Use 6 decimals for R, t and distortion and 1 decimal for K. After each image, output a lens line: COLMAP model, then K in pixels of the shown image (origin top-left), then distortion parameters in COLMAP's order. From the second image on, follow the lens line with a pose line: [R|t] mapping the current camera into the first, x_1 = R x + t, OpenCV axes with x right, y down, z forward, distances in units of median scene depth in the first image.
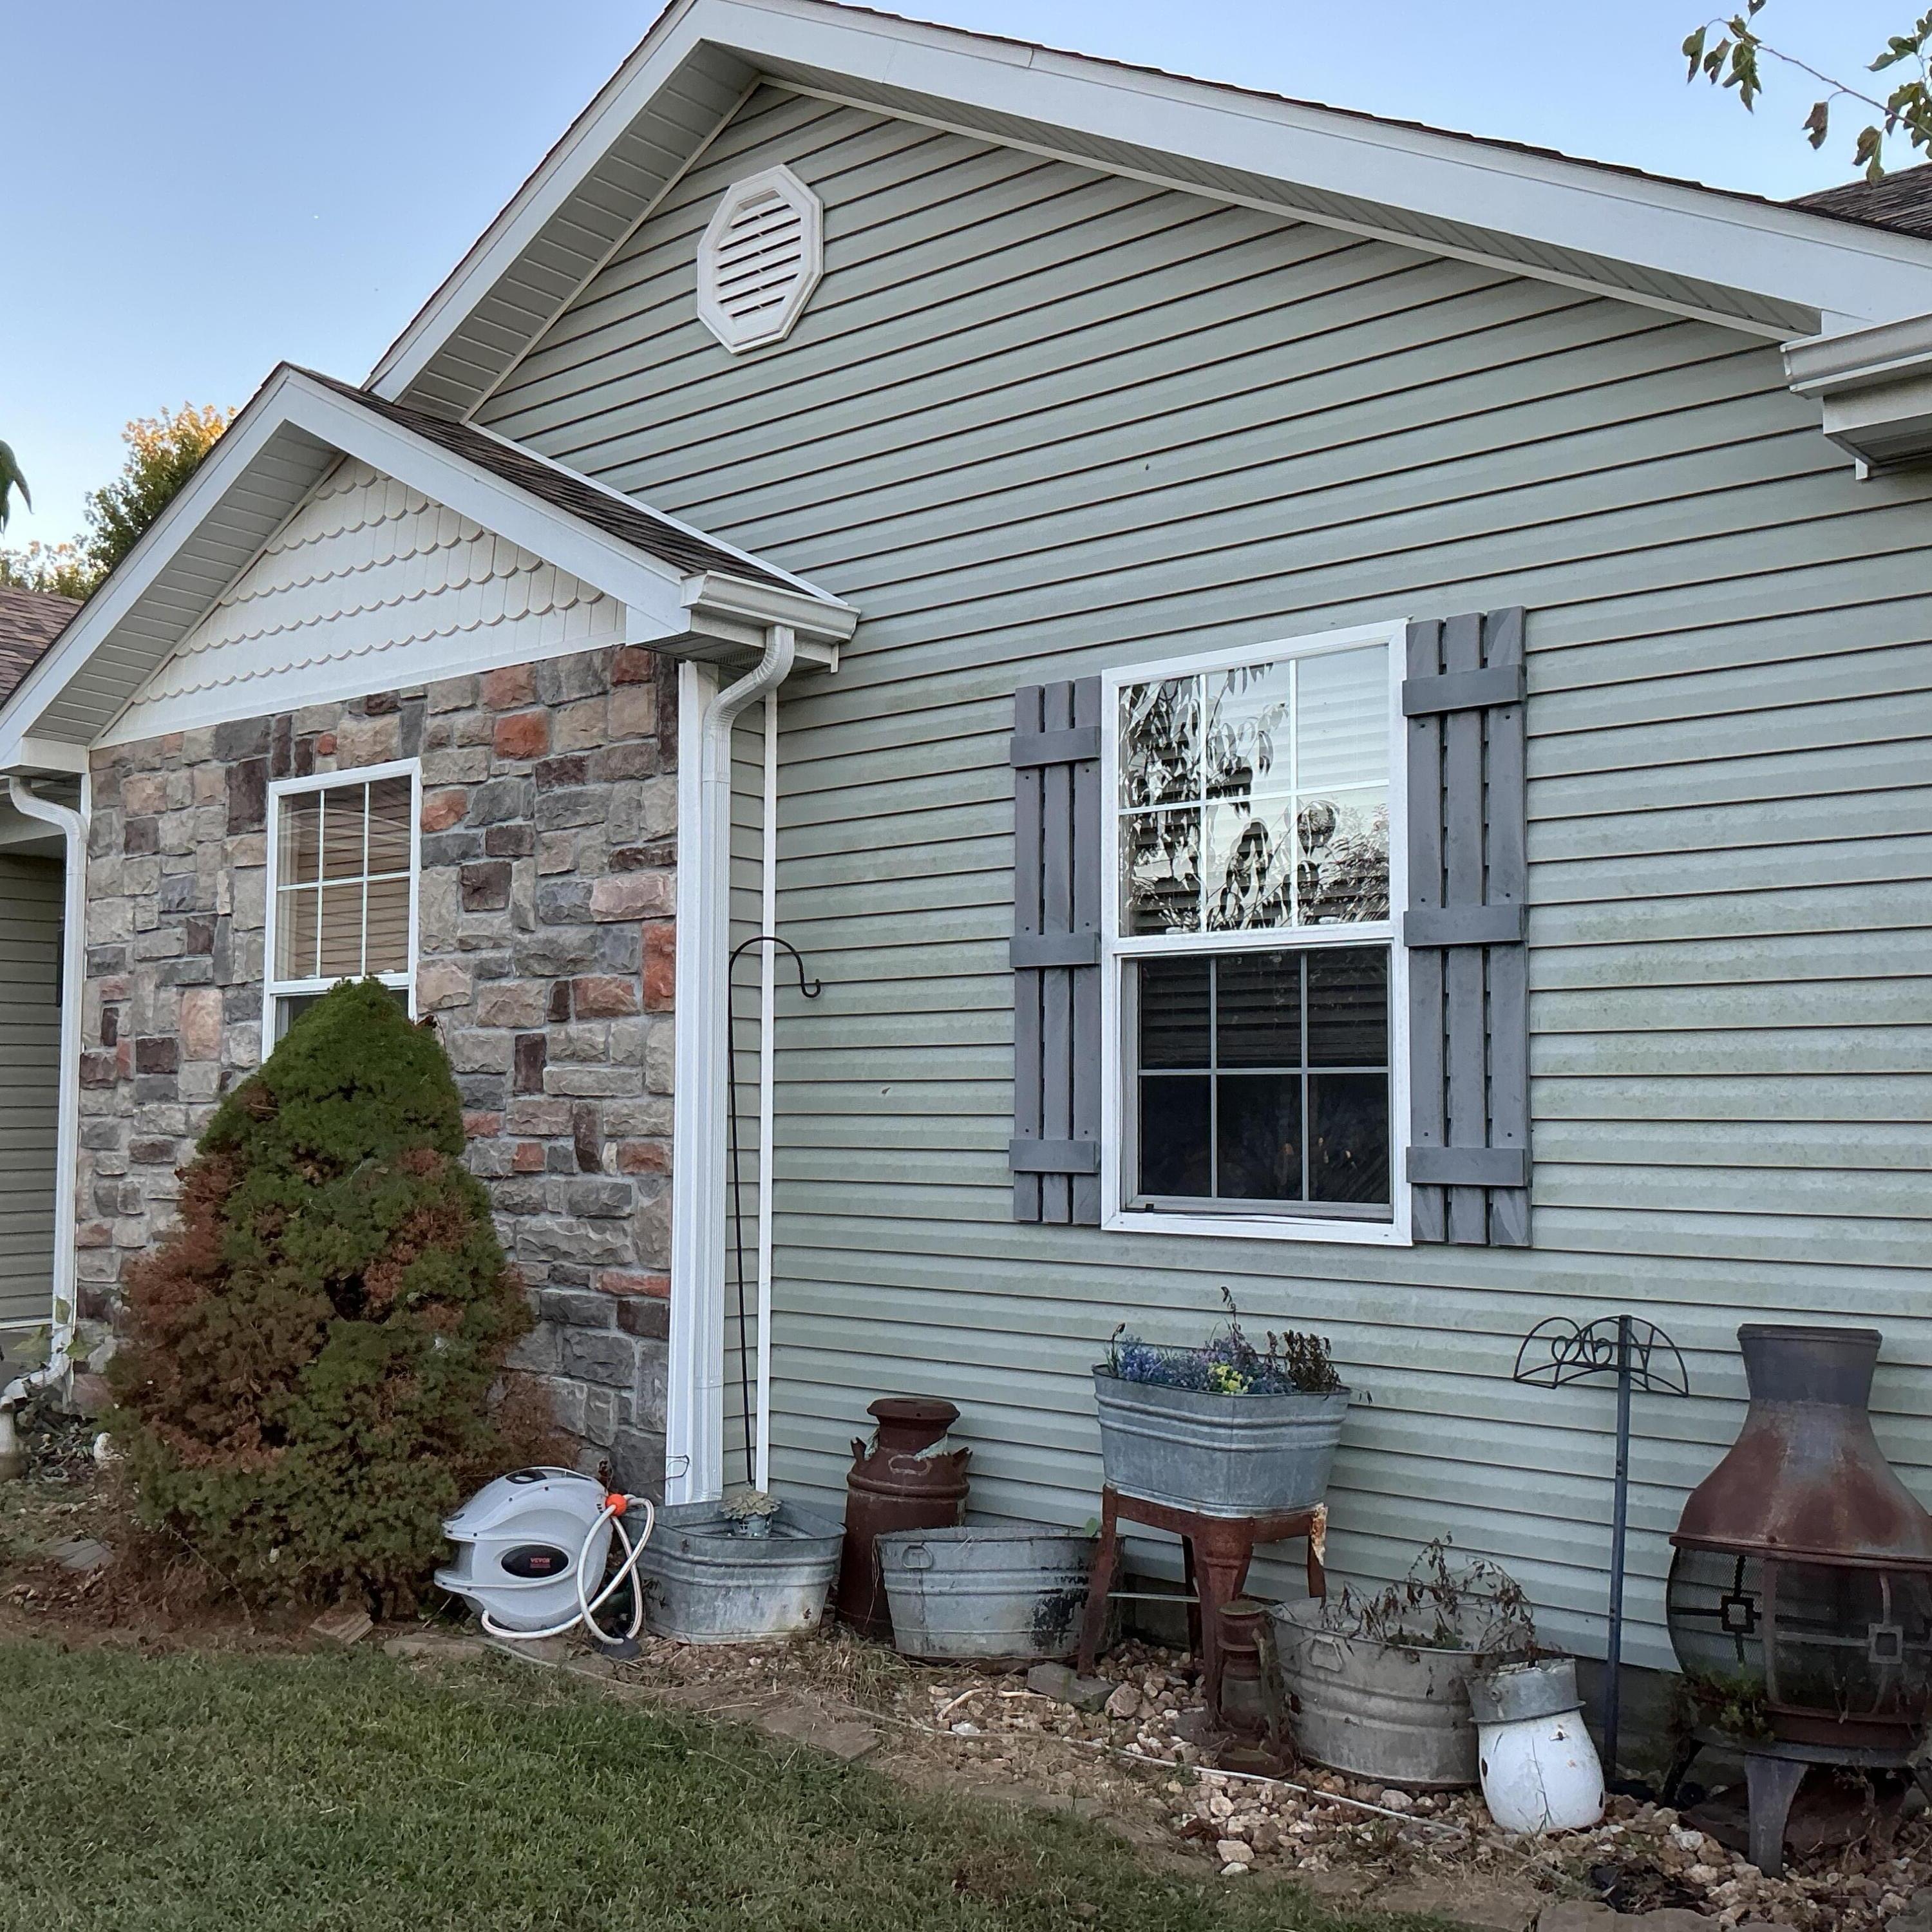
lens RADIAL K [[2121.9, 0, 966.0], [0, 2121.9, 966.0], [0, 0, 1]] dist [0.140921, -0.310923]
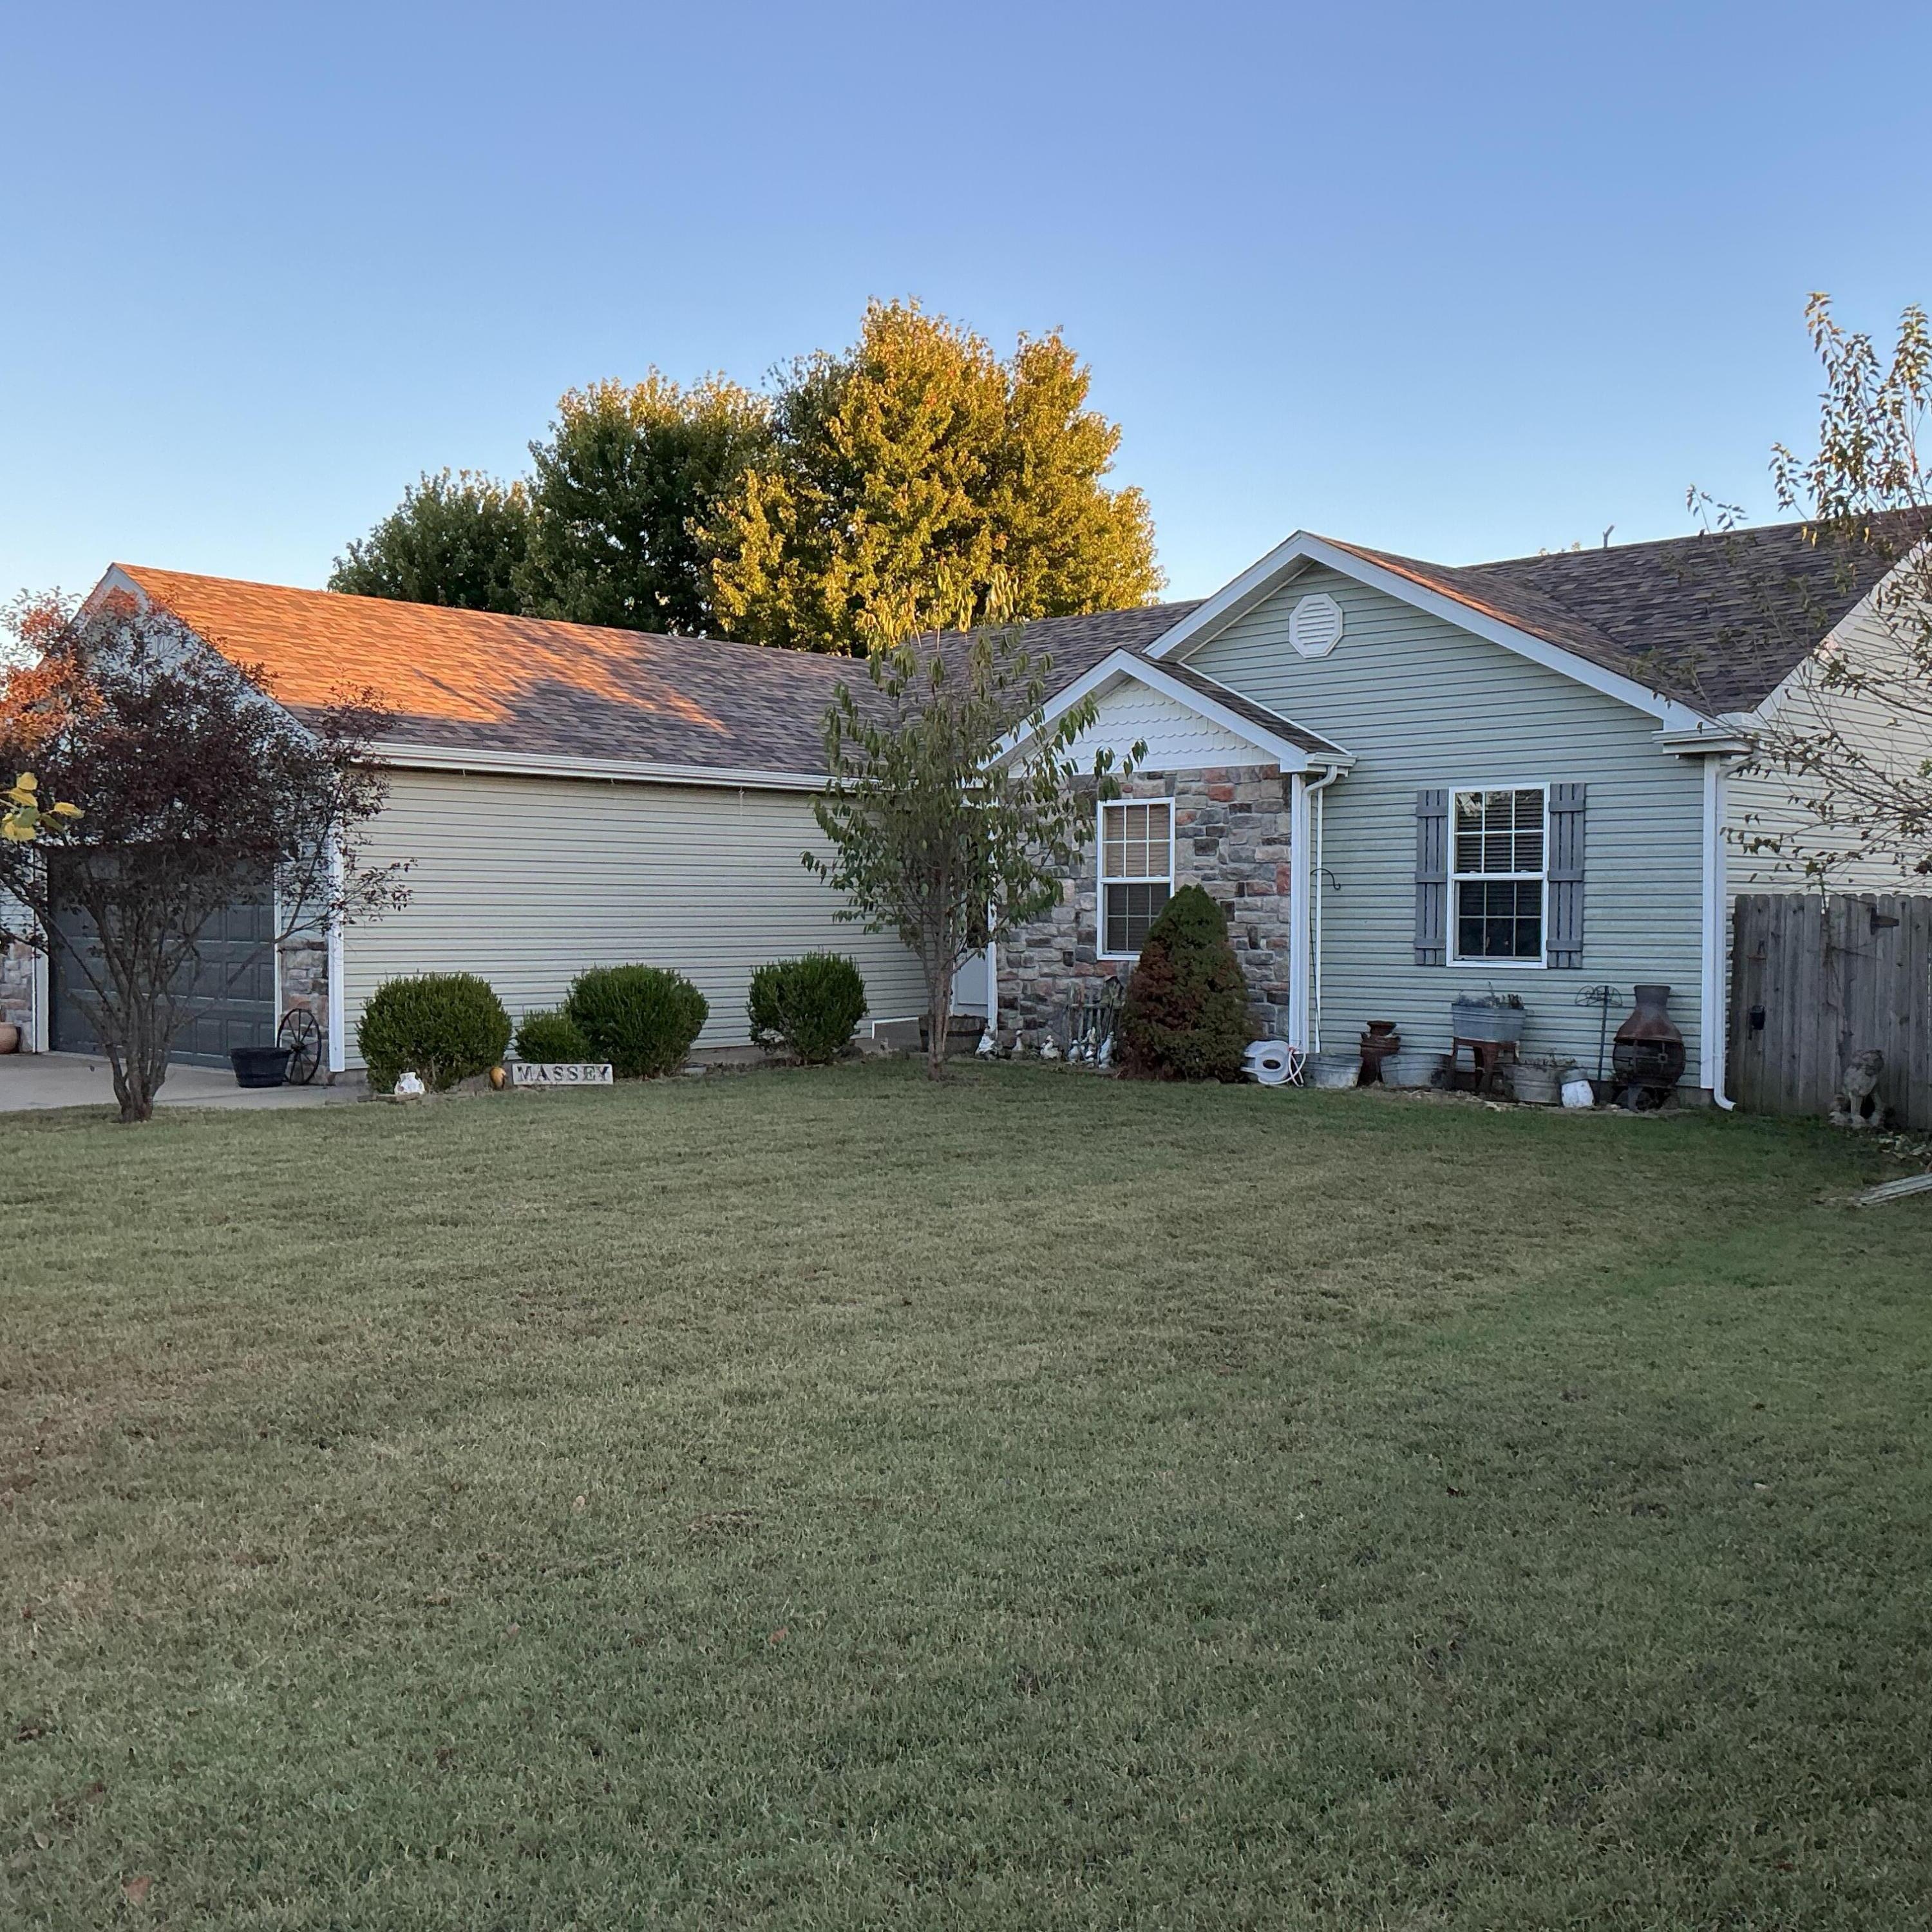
lens RADIAL K [[2121.9, 0, 966.0], [0, 2121.9, 966.0], [0, 0, 1]] dist [0.140921, -0.310923]
pose [[0.998635, 0.003438, -0.052109, -0.468578], [0.001280, 0.995921, 0.090224, -0.158934], [0.052207, -0.090167, 0.994557, -2.125142]]
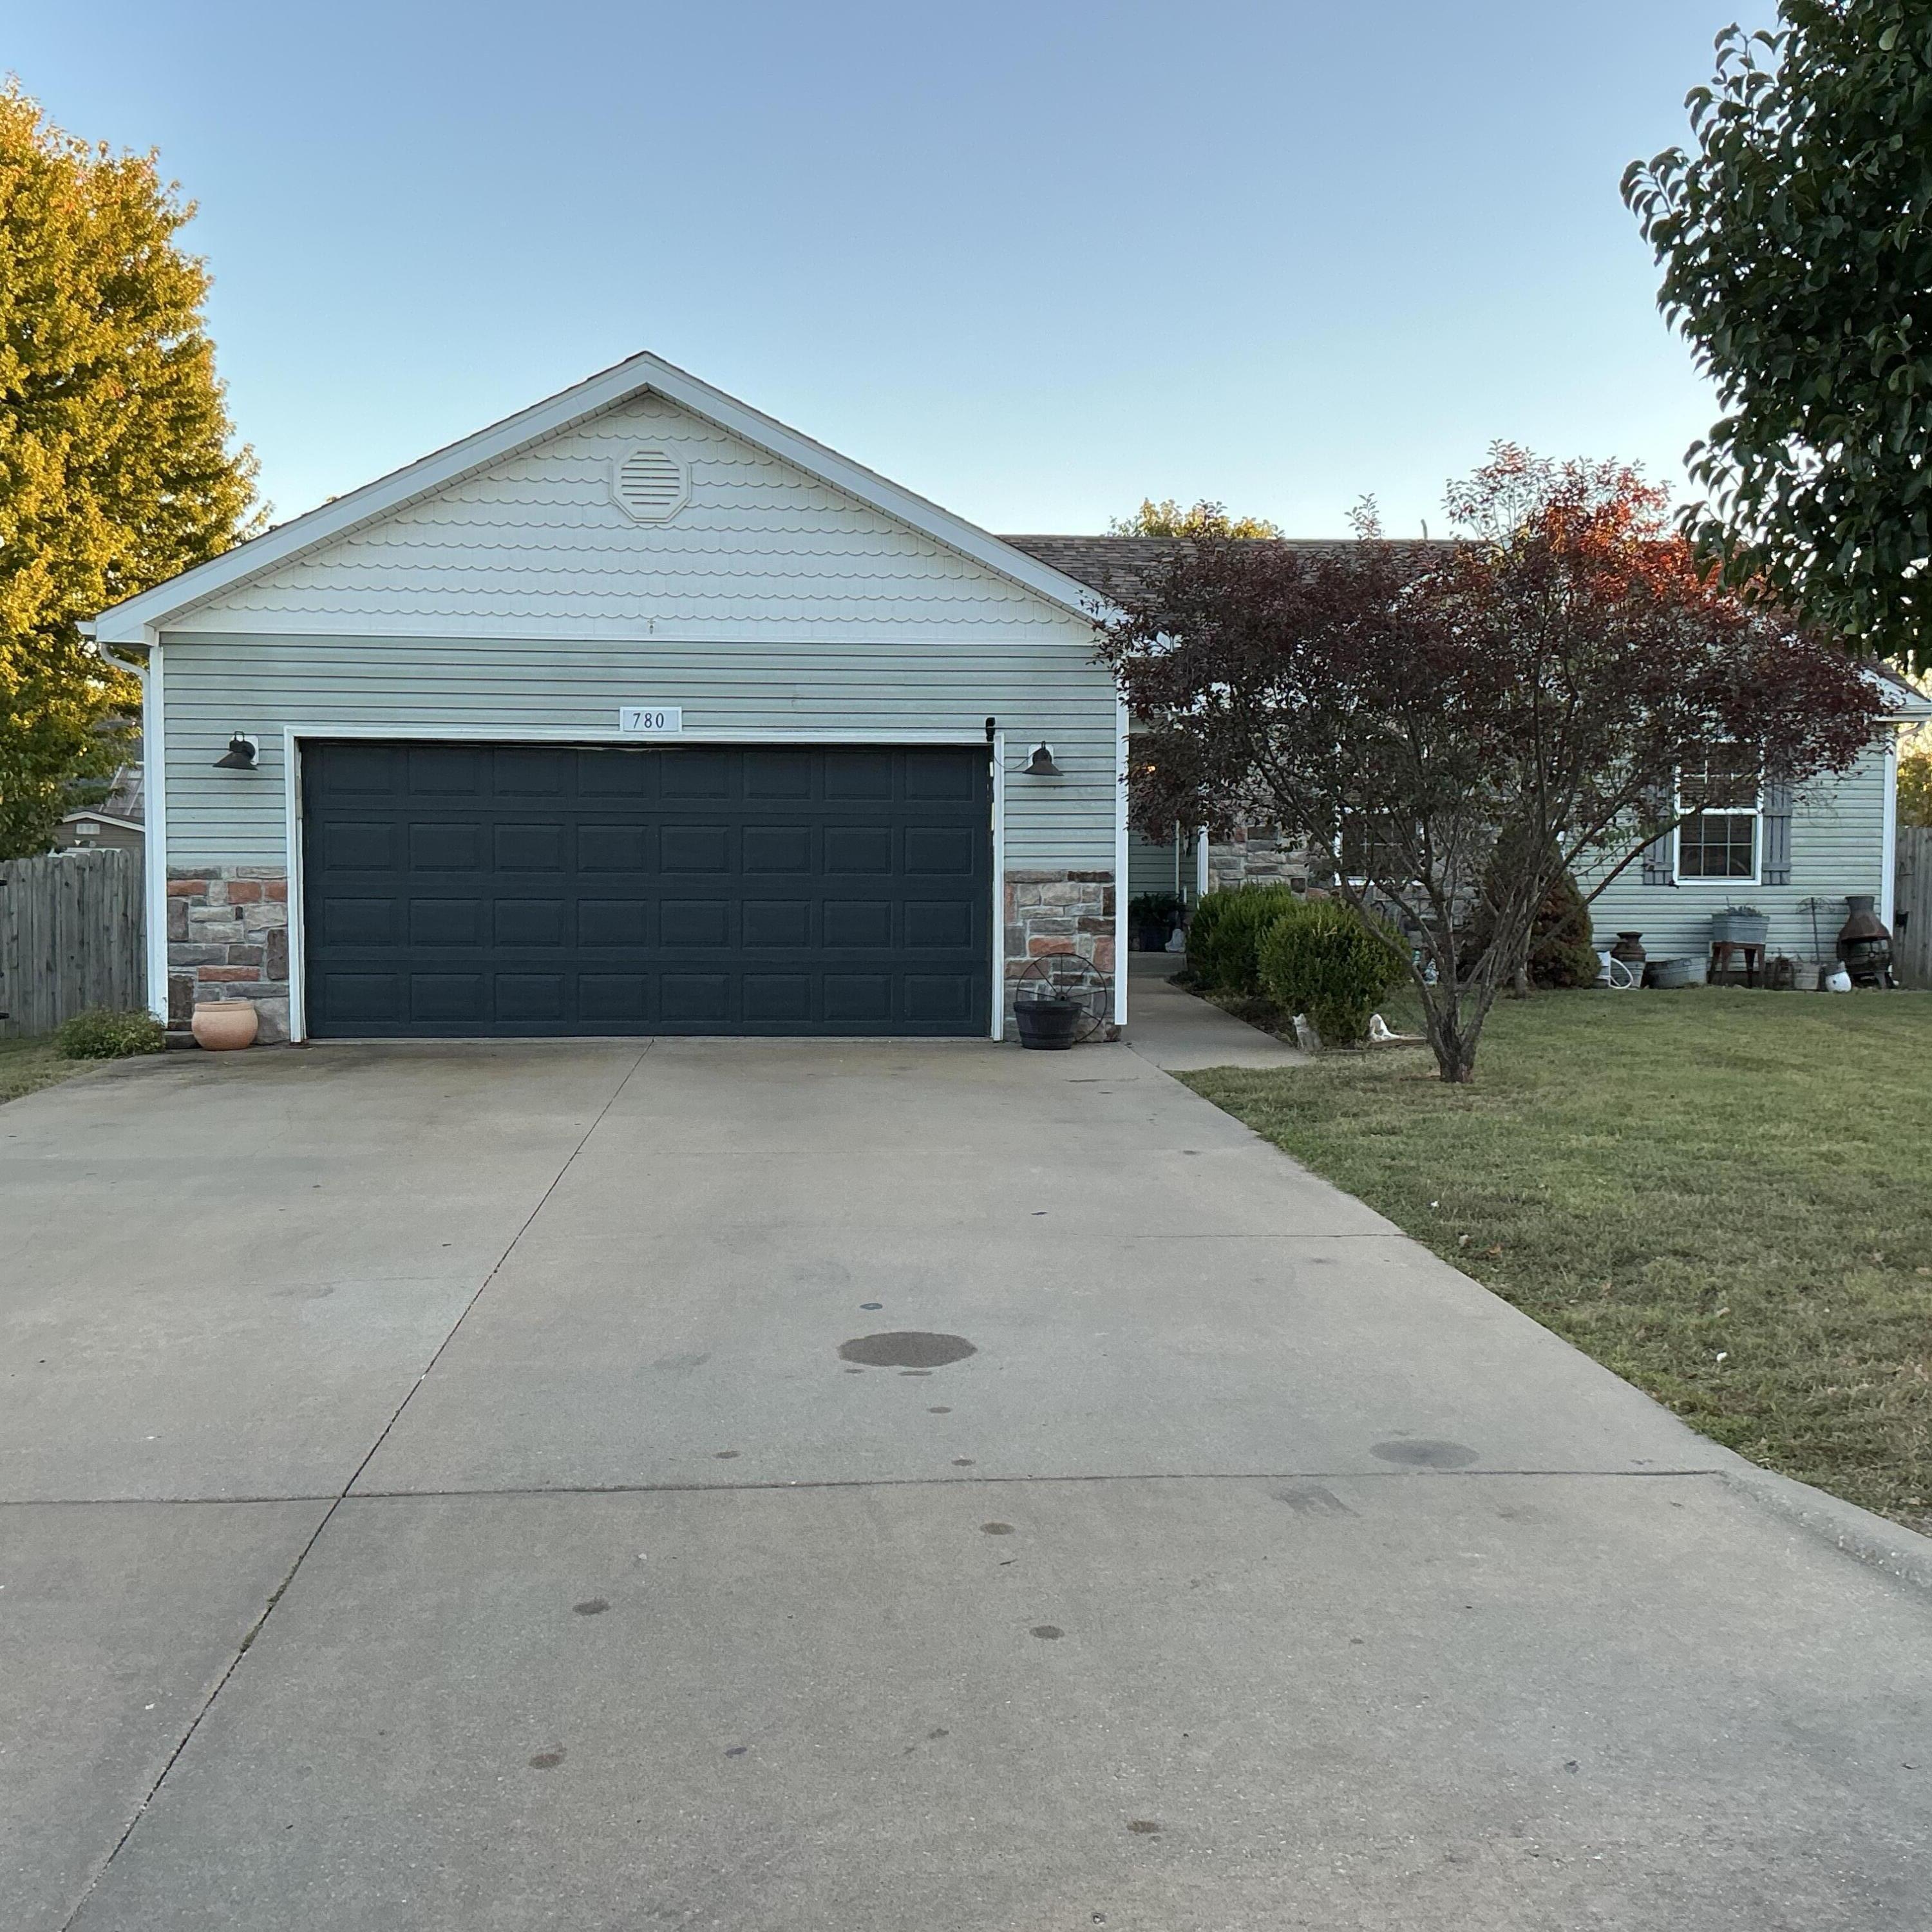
lens RADIAL K [[2121.9, 0, 966.0], [0, 2121.9, 966.0], [0, 0, 1]] dist [0.140921, -0.310923]
pose [[0.710079, -0.035141, 0.703244, -3.465302], [-0.049081, 0.993854, 0.099222, -0.051524], [-0.702409, -0.104971, 0.703990, -0.824925]]
